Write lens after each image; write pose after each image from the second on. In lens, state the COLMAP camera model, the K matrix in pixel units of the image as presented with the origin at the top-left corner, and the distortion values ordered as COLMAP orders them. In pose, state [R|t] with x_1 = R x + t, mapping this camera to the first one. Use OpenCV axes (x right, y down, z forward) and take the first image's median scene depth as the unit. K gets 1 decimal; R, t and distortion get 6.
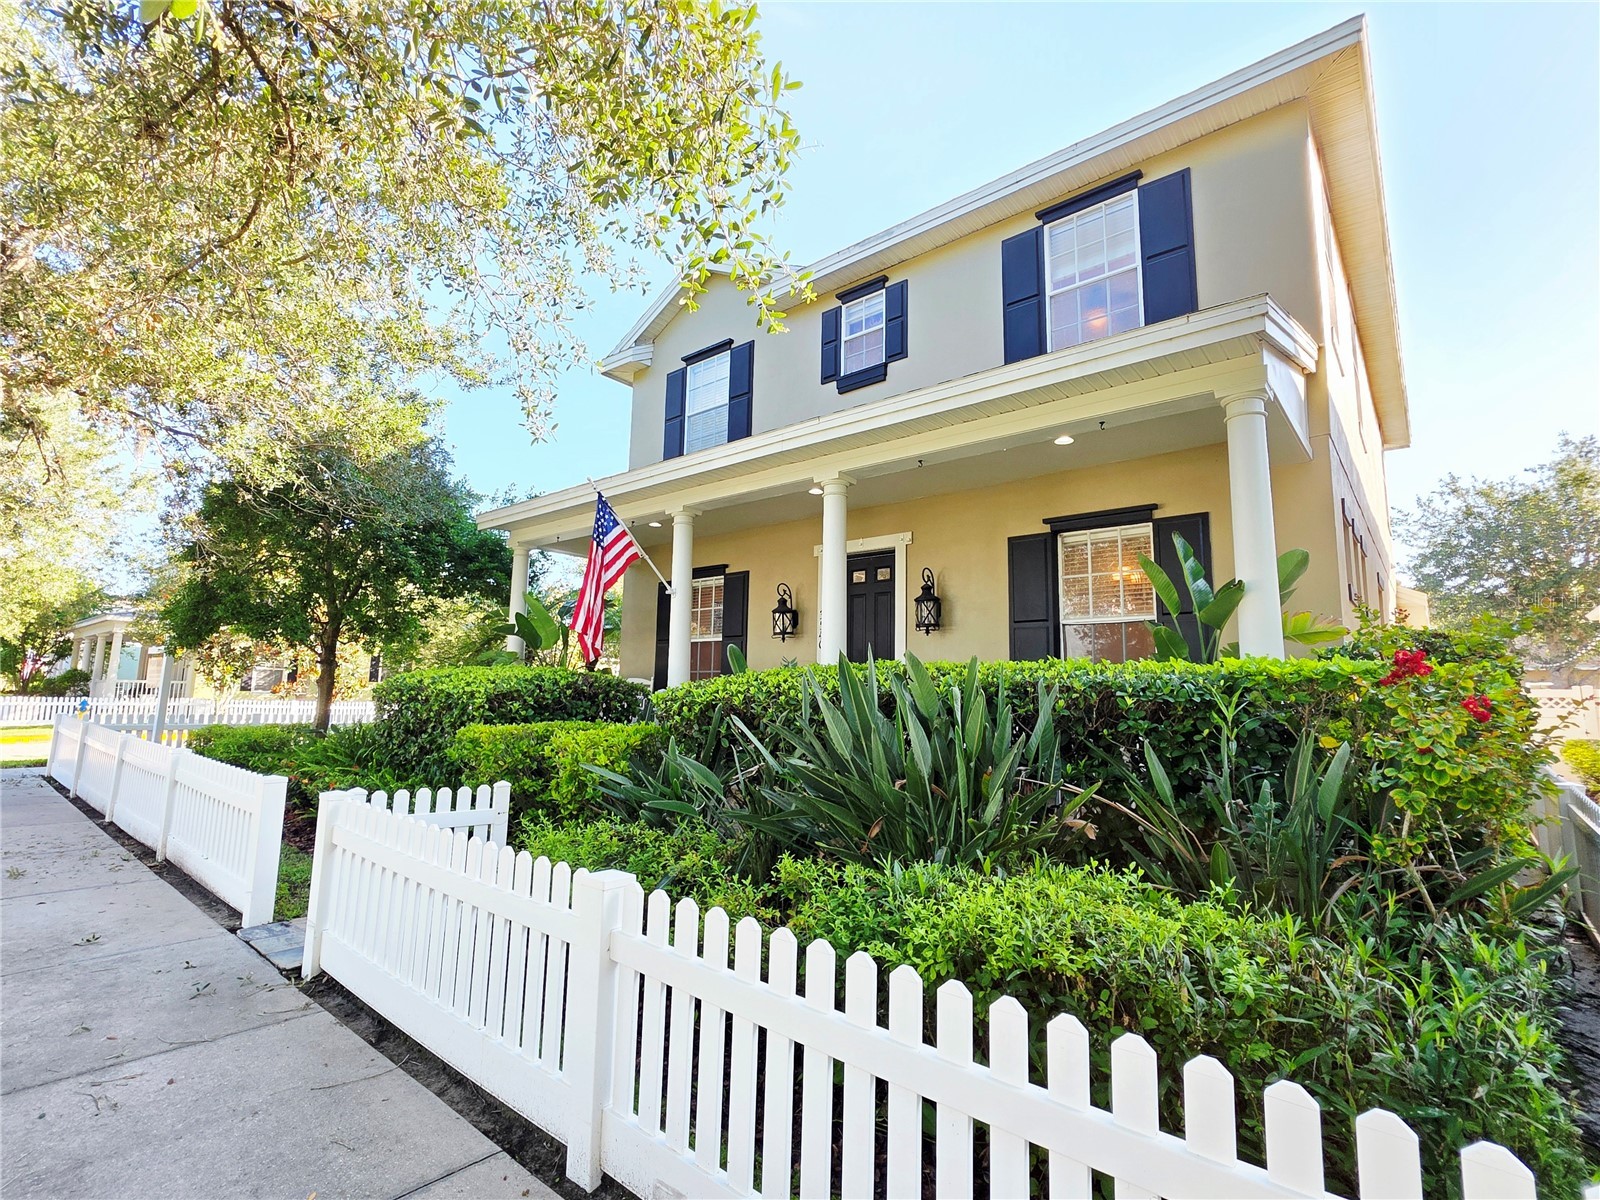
lens RADIAL K [[758.5, 0, 795.4], [0, 758.5, 586.8], [0, 0, 1]] dist [-0.004426, 0.000122]
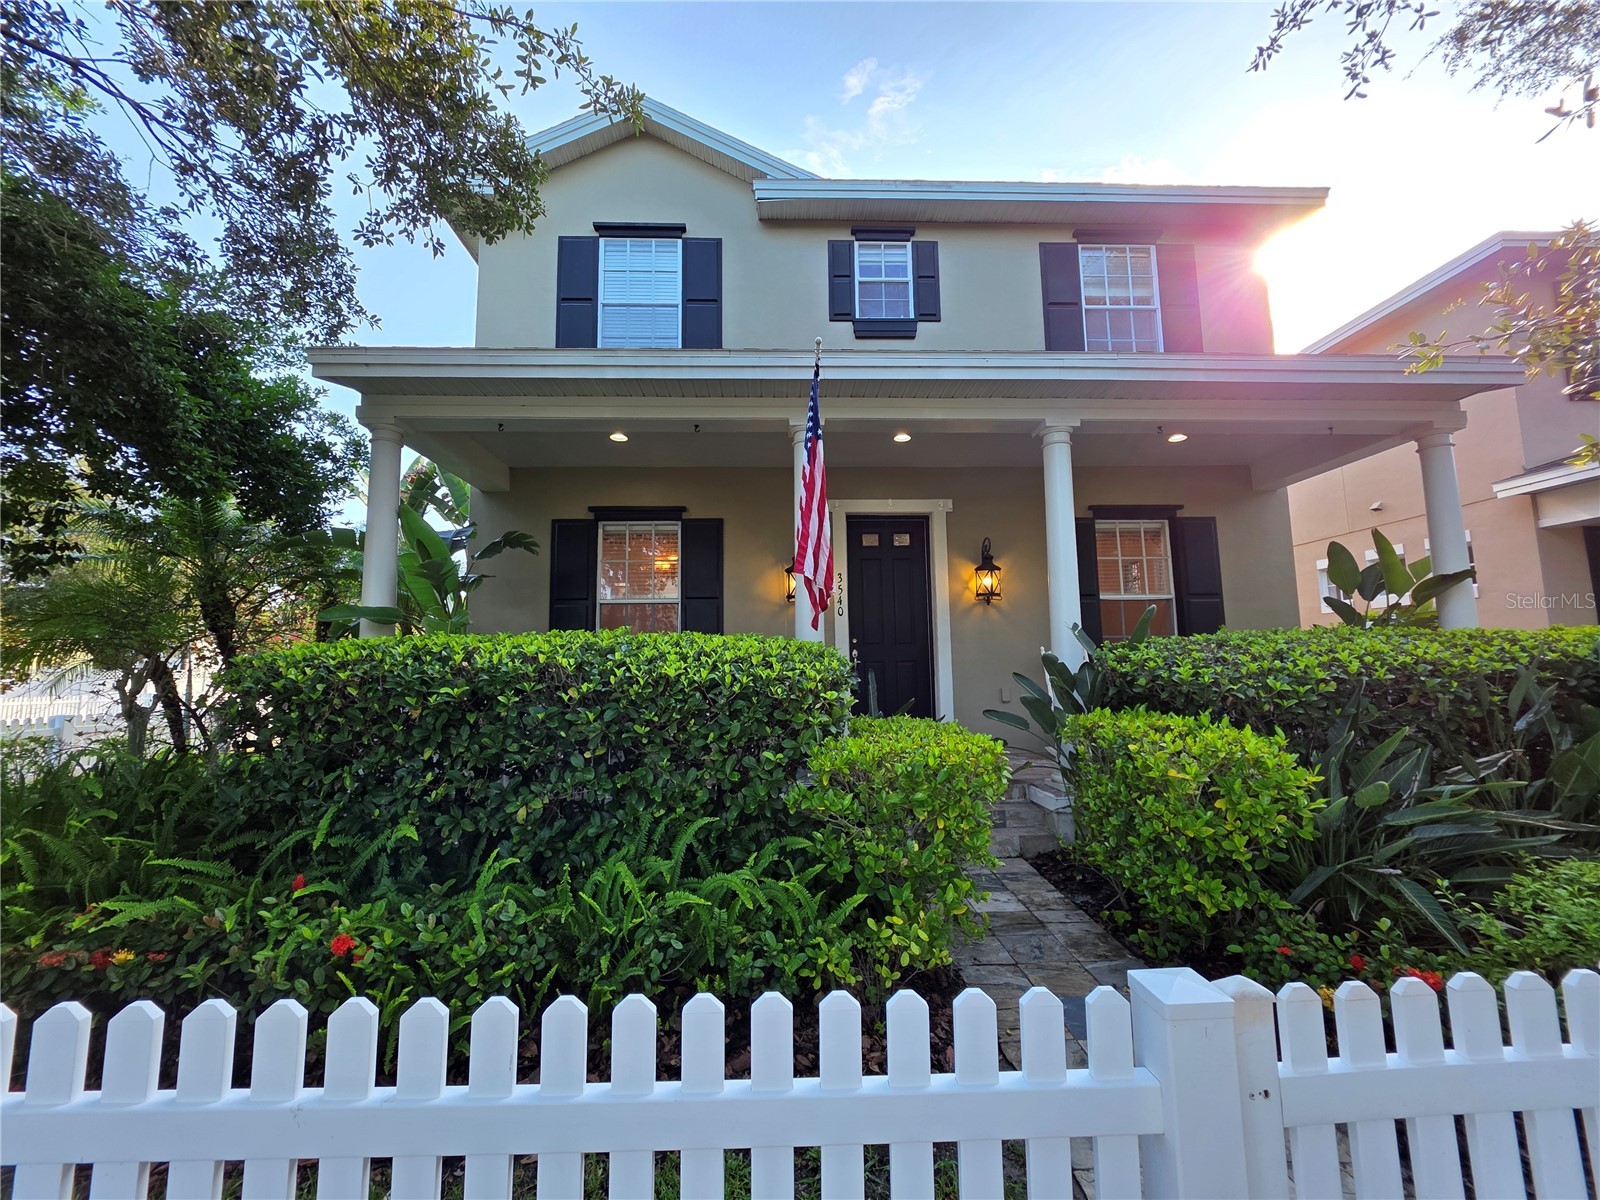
lens RADIAL K [[635.9, 0, 795.2], [0, 635.9, 598.1], [0, 0, 1]] dist [-0.001548, -0.000017]
pose [[0.739535, 0.041785, 0.671820, -0.500437], [-0.071125, 0.997335, 0.016263, 0.051204], [-0.669350, -0.059810, 0.740535, 0.469719]]
